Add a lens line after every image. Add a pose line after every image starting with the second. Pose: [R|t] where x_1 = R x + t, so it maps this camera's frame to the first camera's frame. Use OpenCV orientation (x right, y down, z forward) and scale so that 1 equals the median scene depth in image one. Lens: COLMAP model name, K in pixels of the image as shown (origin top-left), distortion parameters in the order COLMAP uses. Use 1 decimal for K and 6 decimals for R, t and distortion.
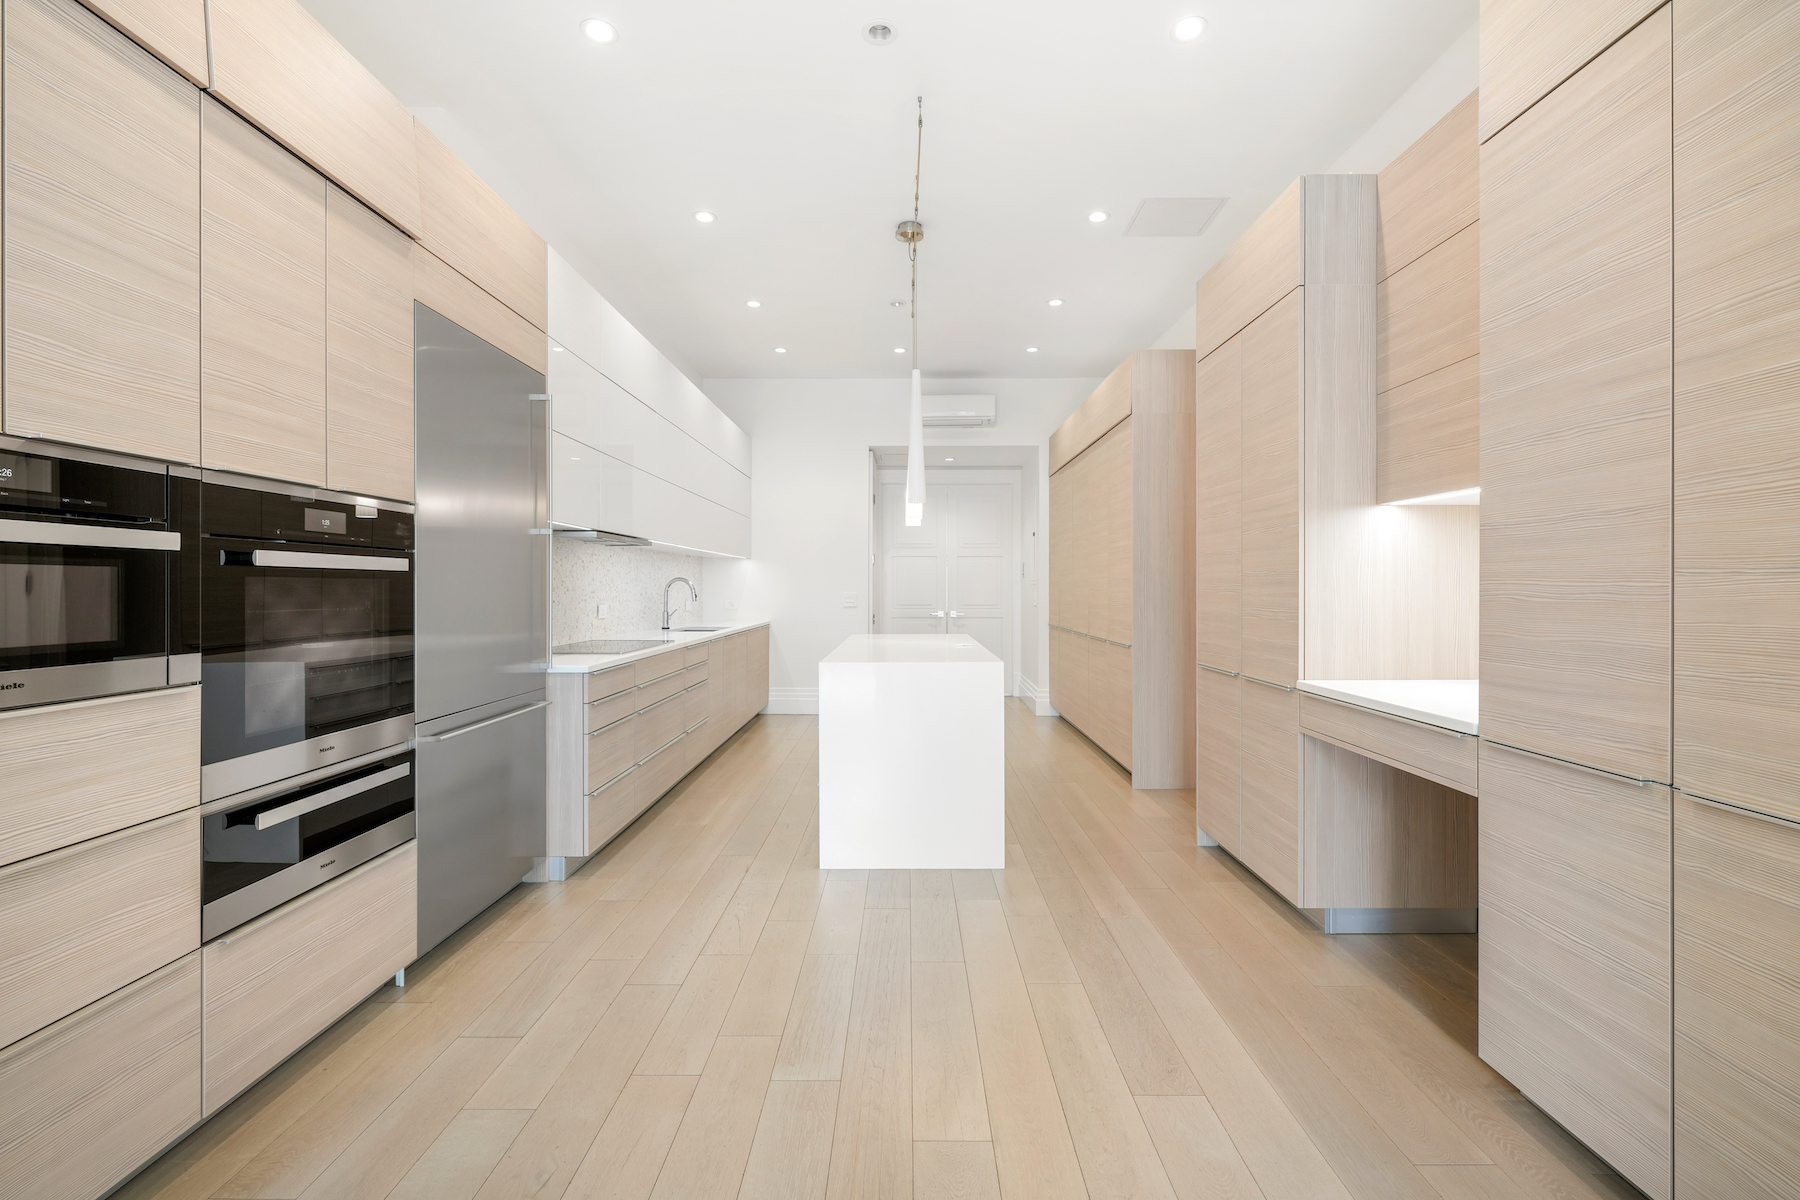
lens RADIAL K [[813.0, 0, 904.9], [0, 813.0, 589.7], [0, 0, 1]] dist [0.000386, 0.000080]
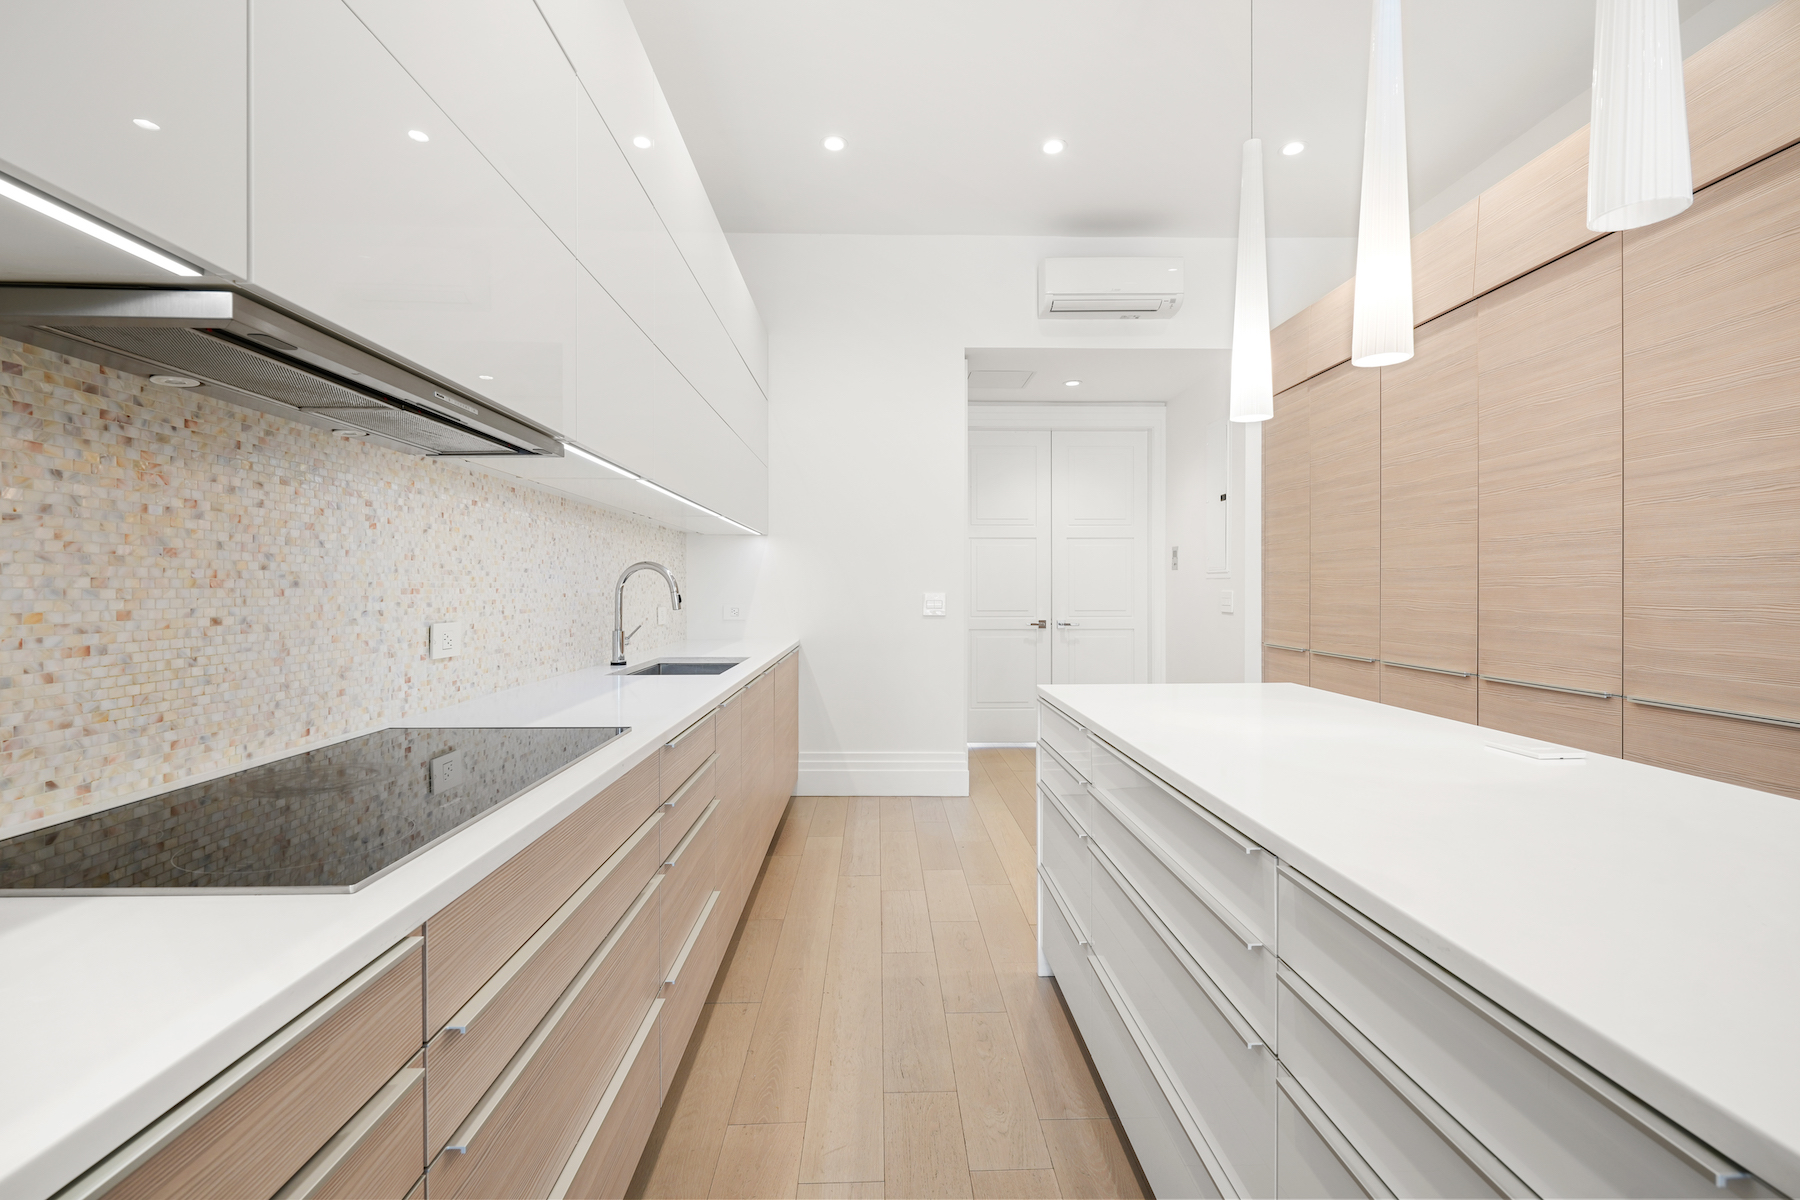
lens RADIAL K [[810.9, 0, 902.5], [0, 810.9, 593.4], [0, 0, 1]] dist [0.001865, 0.000128]
pose [[0.999423, -0.001713, 0.033918, -0.304076], [0.001578, 0.999991, 0.004020, 0.005362], [-0.033925, -0.003964, 0.999417, 1.102963]]
